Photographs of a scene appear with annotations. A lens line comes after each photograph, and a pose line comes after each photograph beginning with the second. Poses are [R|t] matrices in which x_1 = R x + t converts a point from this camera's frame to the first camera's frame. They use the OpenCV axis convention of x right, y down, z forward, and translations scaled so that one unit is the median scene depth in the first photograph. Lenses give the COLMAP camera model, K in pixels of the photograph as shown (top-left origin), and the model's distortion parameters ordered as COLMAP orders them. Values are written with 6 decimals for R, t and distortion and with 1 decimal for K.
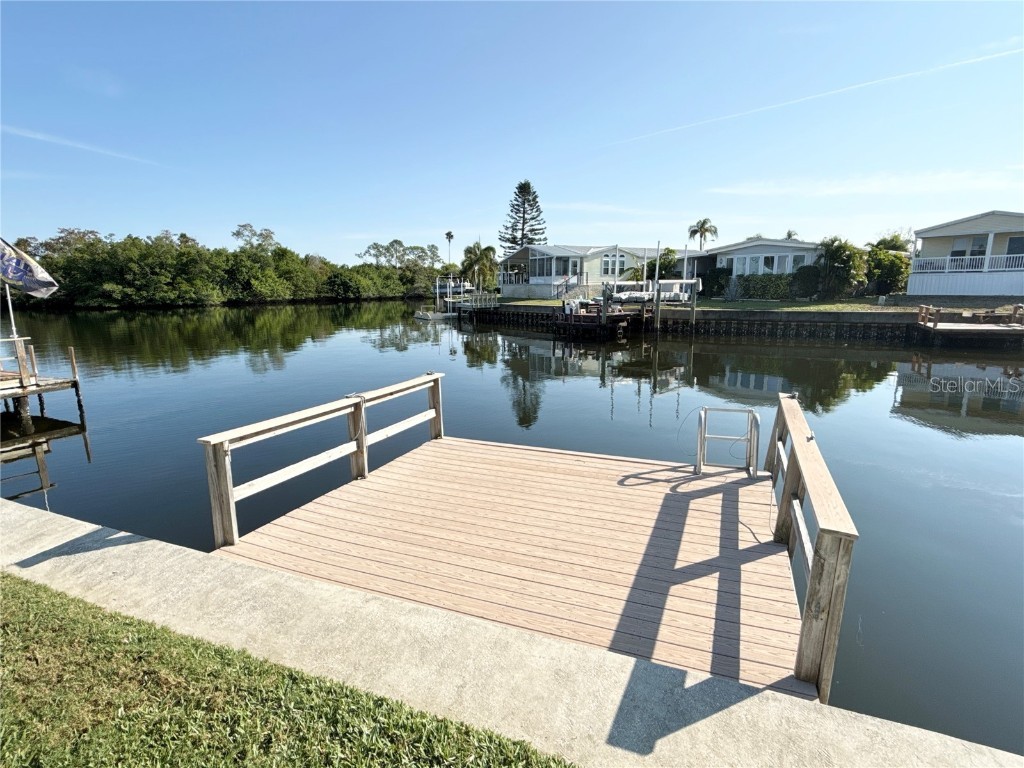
lens RADIAL K [[517.5, 0, 508.0], [0, 517.5, 383.8], [0, 0, 1]] dist [0.001505, 0.000438]
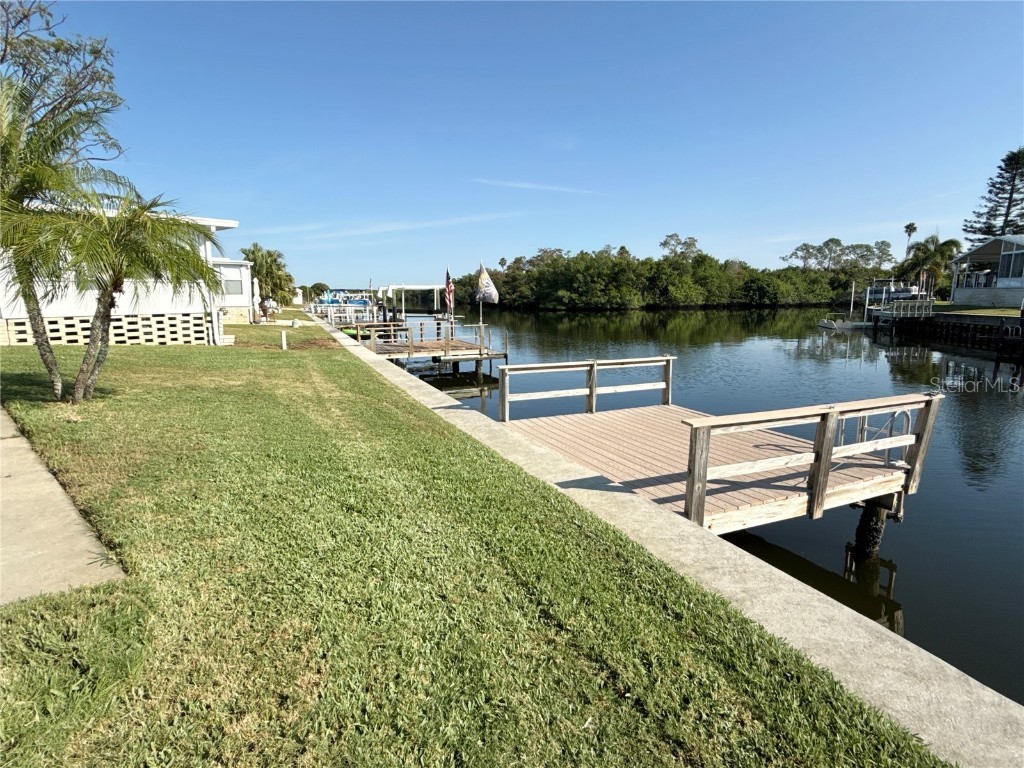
lens RADIAL K [[530.1, 0, 510.4], [0, 530.1, 384.7], [0, 0, 1]] dist [-0.004539, 0.002894]
pose [[0.727352, 0.114269, -0.676684, 0.052070], [-0.122708, 0.991805, 0.035587, 0.005688], [0.675205, 0.057150, 0.735413, -0.030645]]
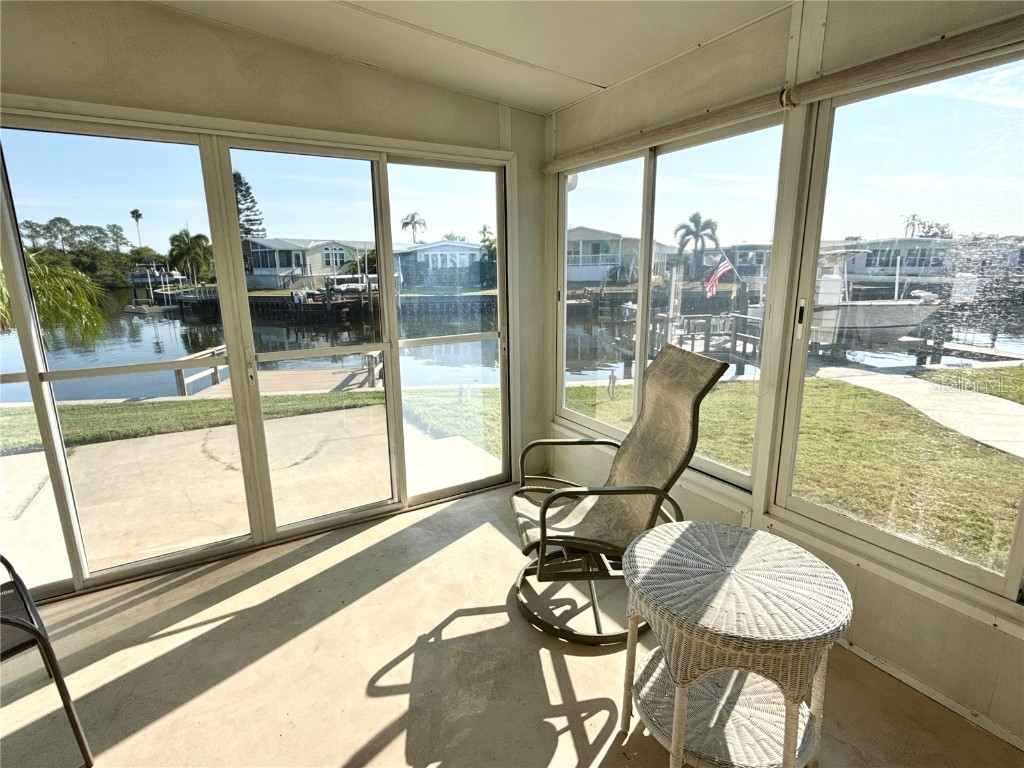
lens RADIAL K [[517.5, 0, 506.8], [0, 517.5, 382.5], [0, 0, 1]] dist [0.001505, 0.000438]
pose [[0.876835, -0.110320, 0.467964, -0.019296], [0.096603, 0.993895, 0.053299, 0.014729], [-0.470987, -0.001528, 0.882139, -0.138285]]
